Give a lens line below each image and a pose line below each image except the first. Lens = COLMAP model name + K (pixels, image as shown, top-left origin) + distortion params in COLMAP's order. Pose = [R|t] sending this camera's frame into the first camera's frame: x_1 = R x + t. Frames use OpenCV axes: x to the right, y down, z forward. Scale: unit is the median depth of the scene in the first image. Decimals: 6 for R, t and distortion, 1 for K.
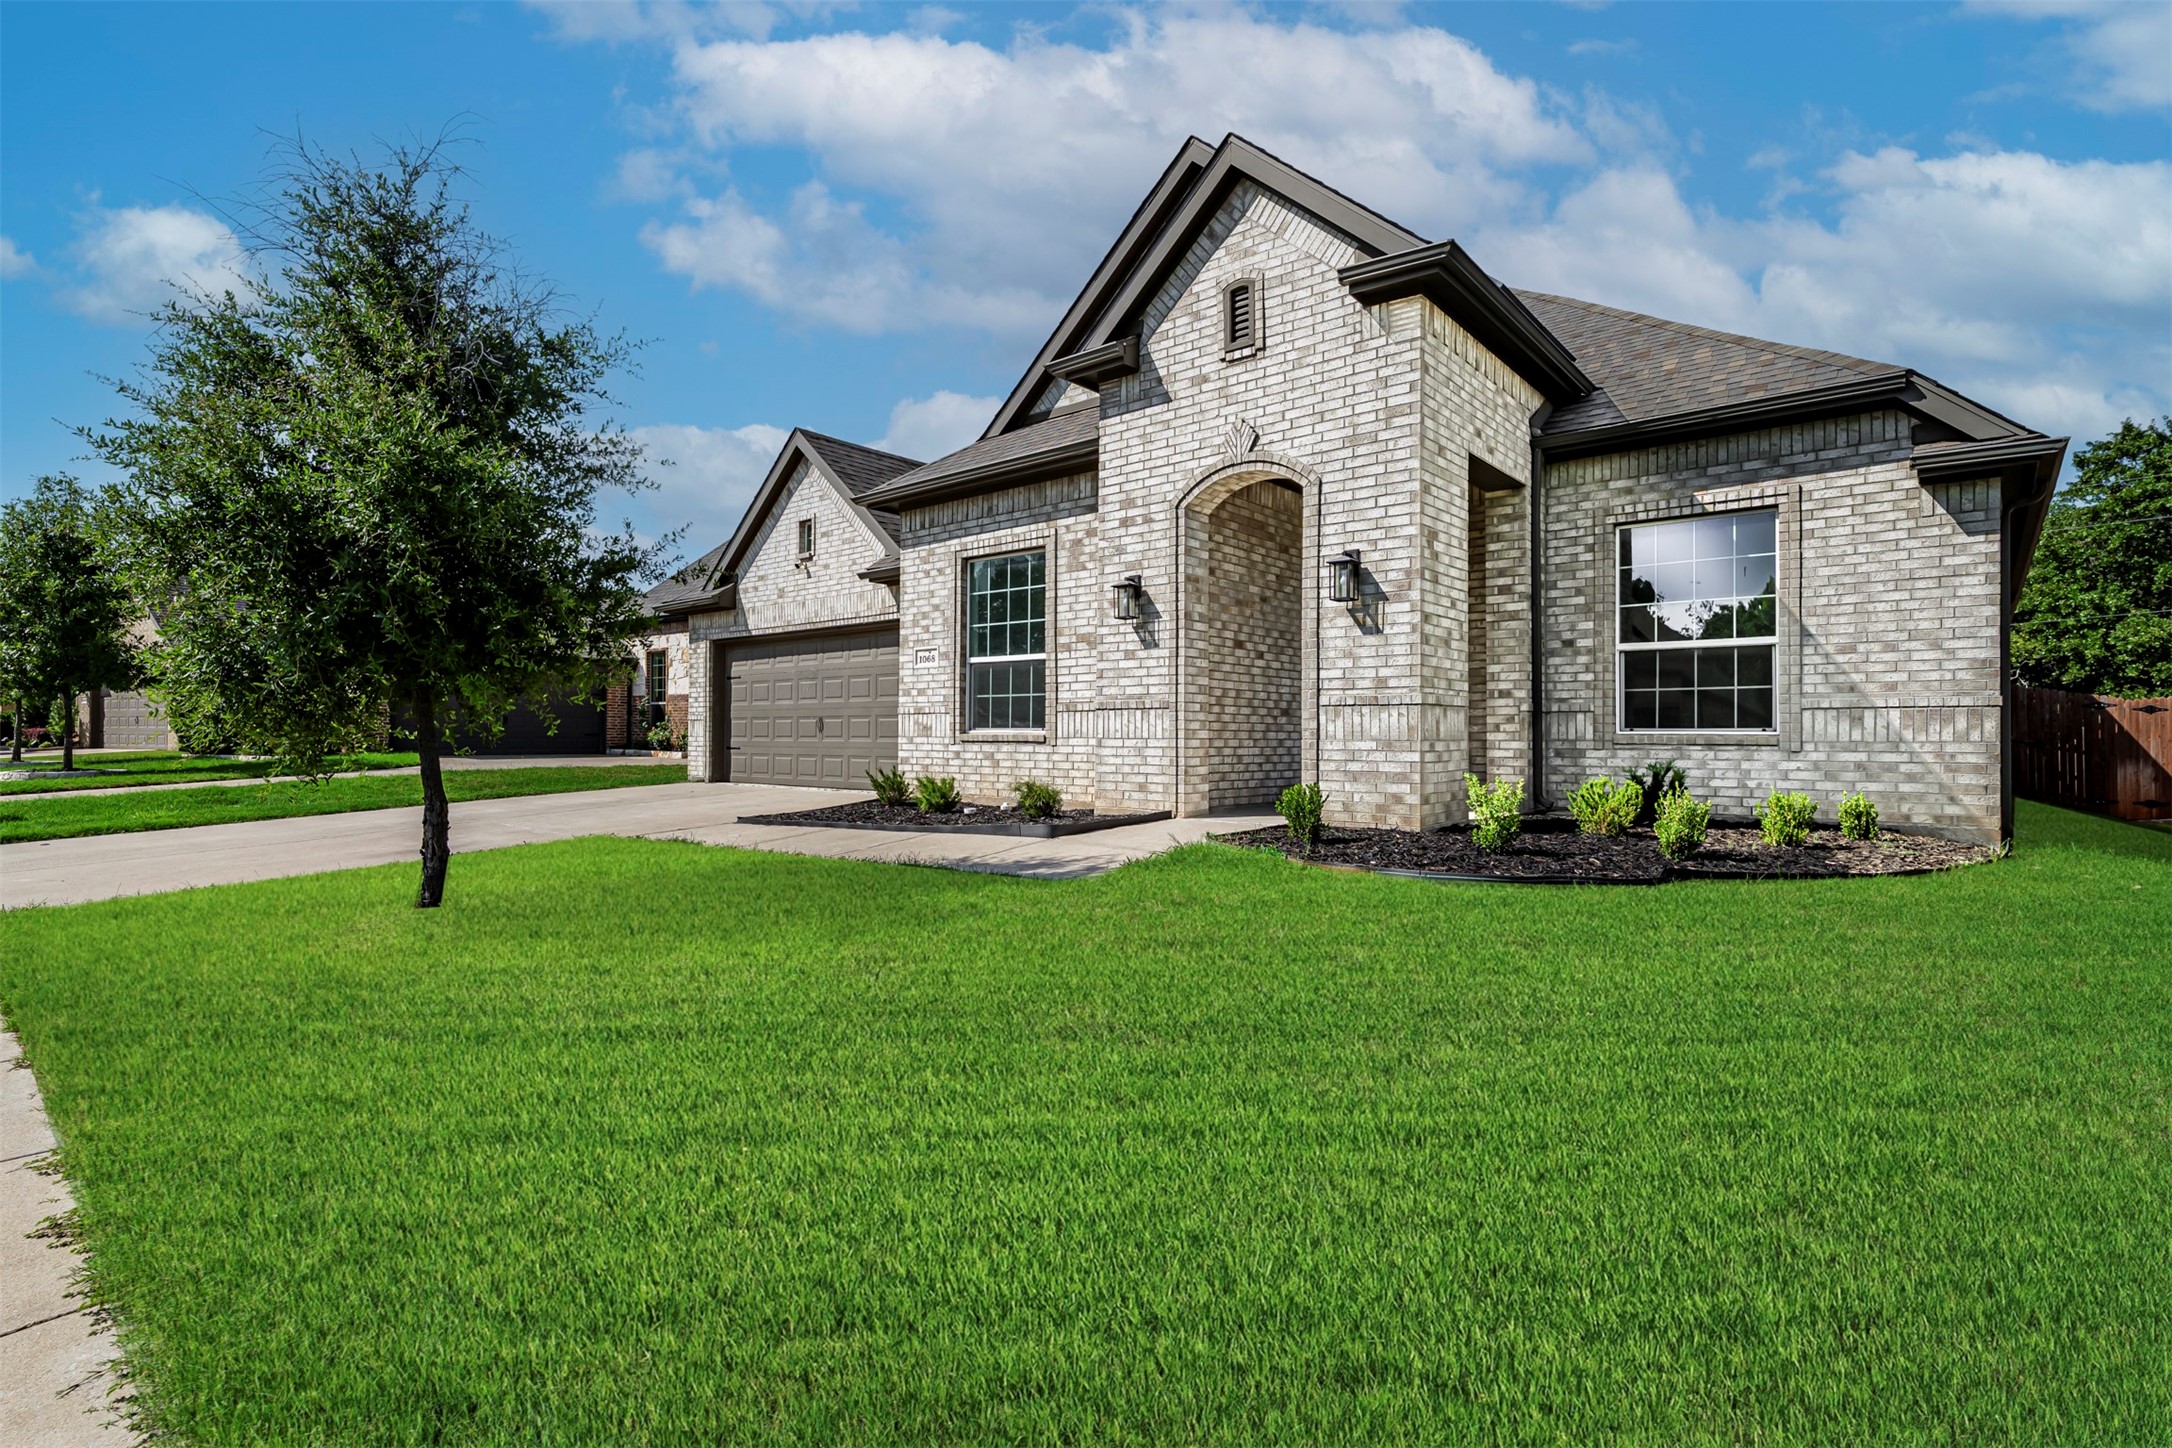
lens RADIAL K [[994.6, 0, 1089.5], [0, 994.6, 709.5], [0, 0, 1]] dist [0.001129, -0.000058]
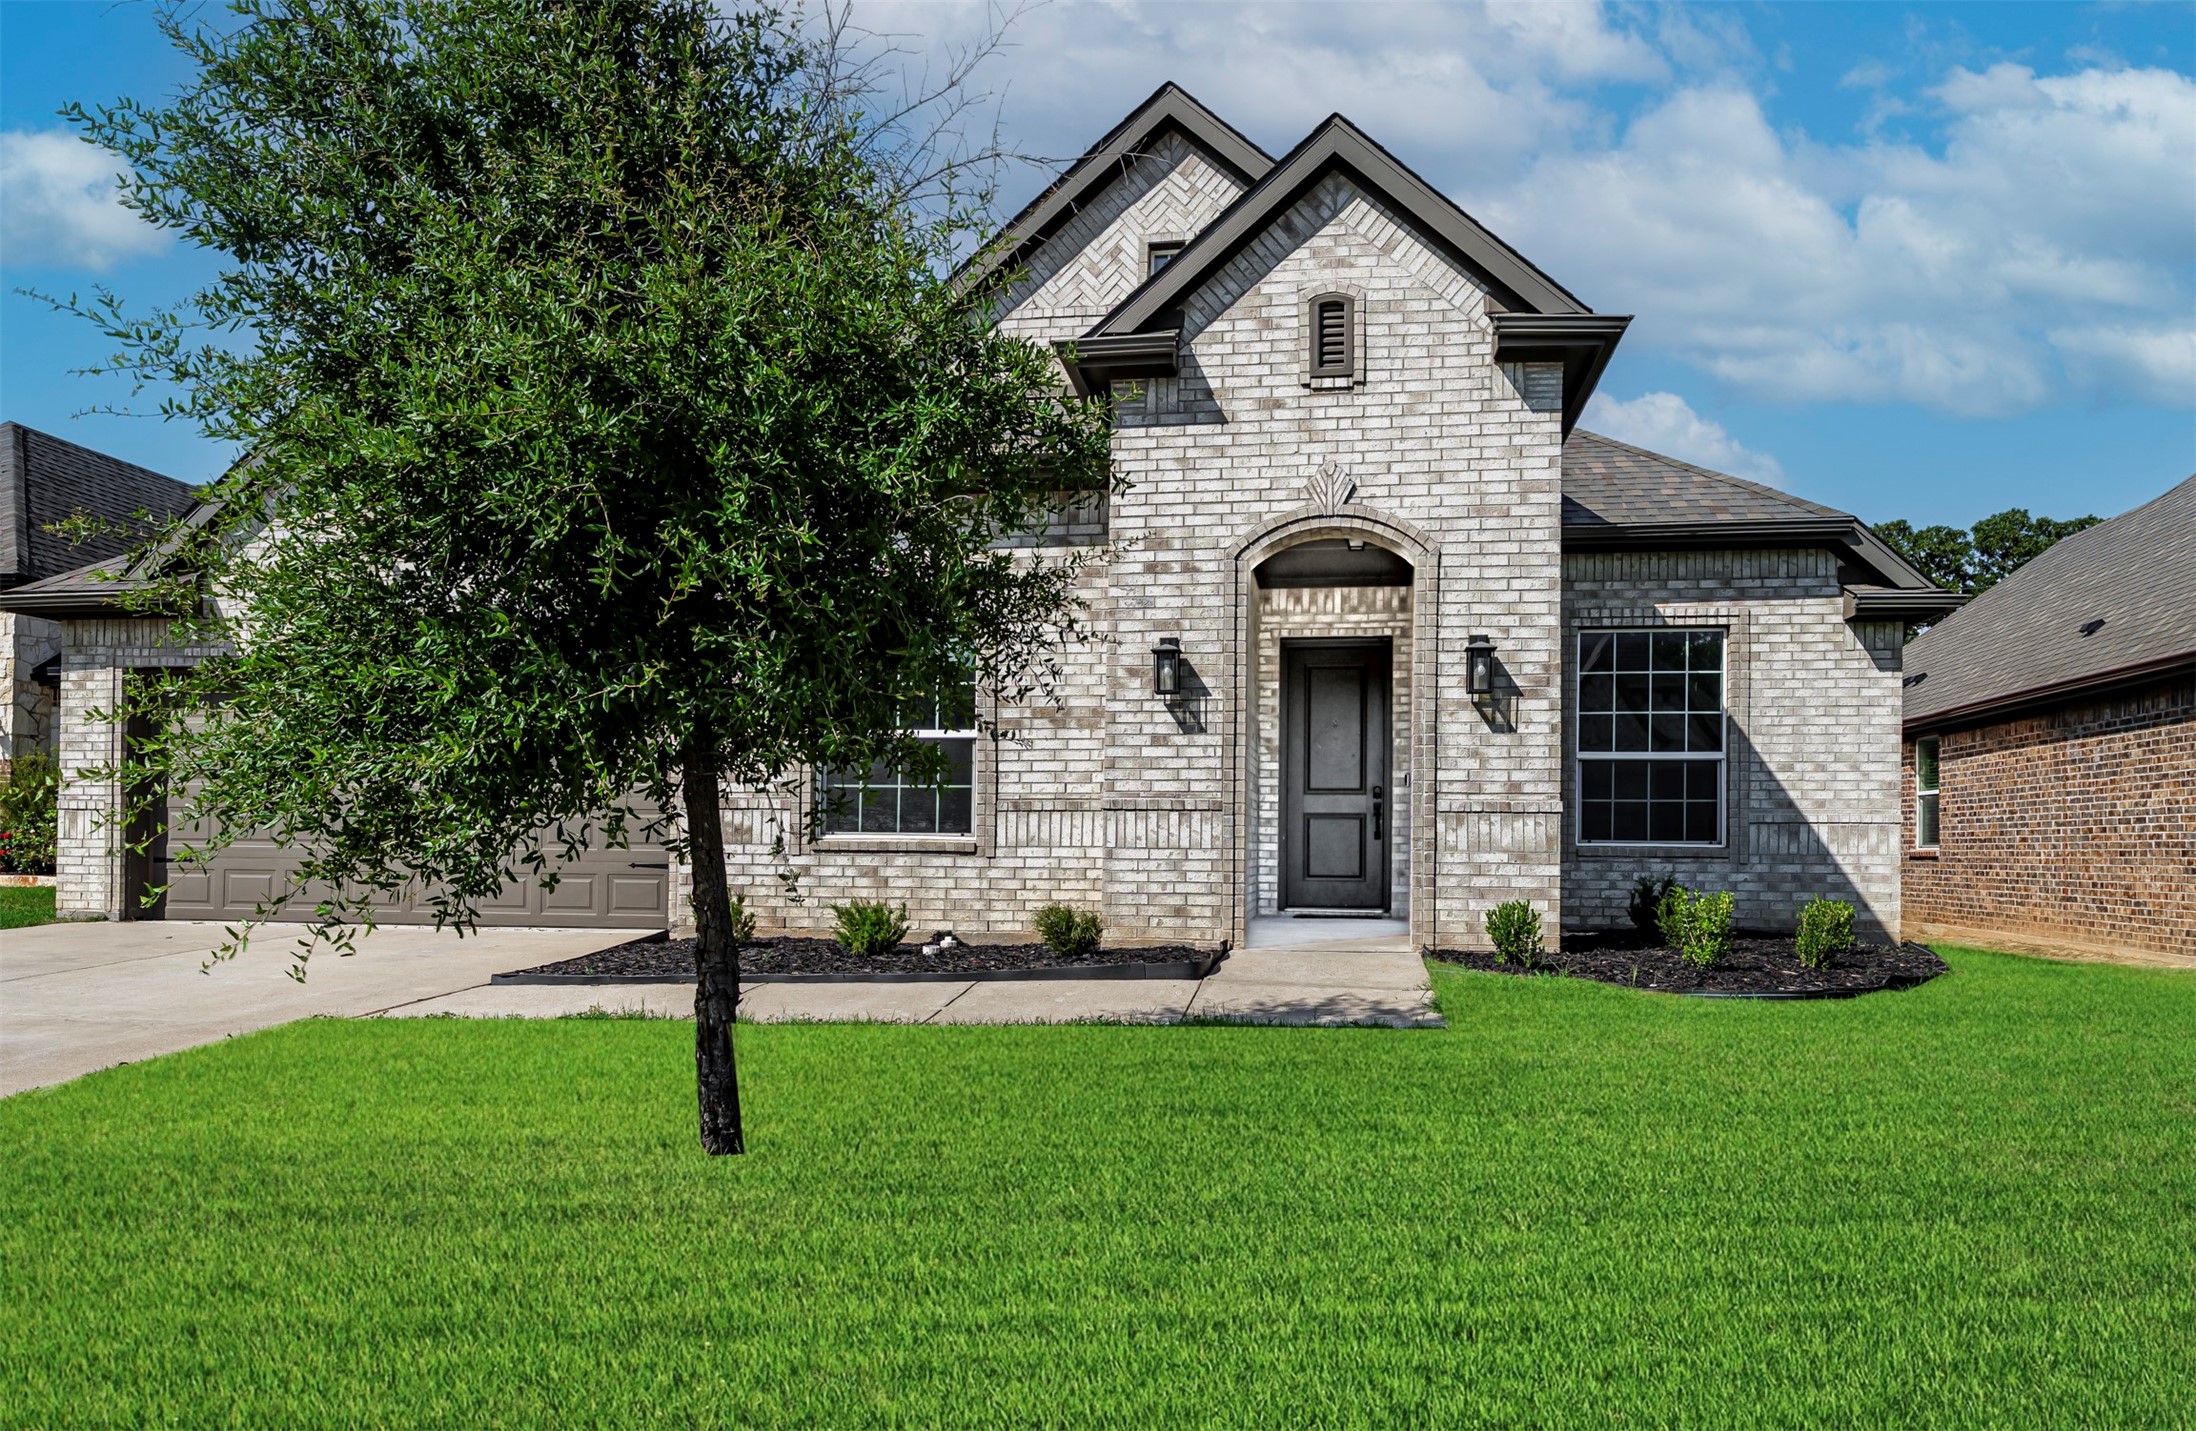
lens RADIAL K [[1313.3, 0, 1098.6], [0, 1313.3, 813.8], [0, 0, 1]] dist [-0.001961, -0.000006]
pose [[0.859691, 0.017553, 0.510512, -0.558801], [-0.019831, 0.999803, -0.000982, 0.004463], [-0.510429, -0.009279, 0.859870, 0.157659]]
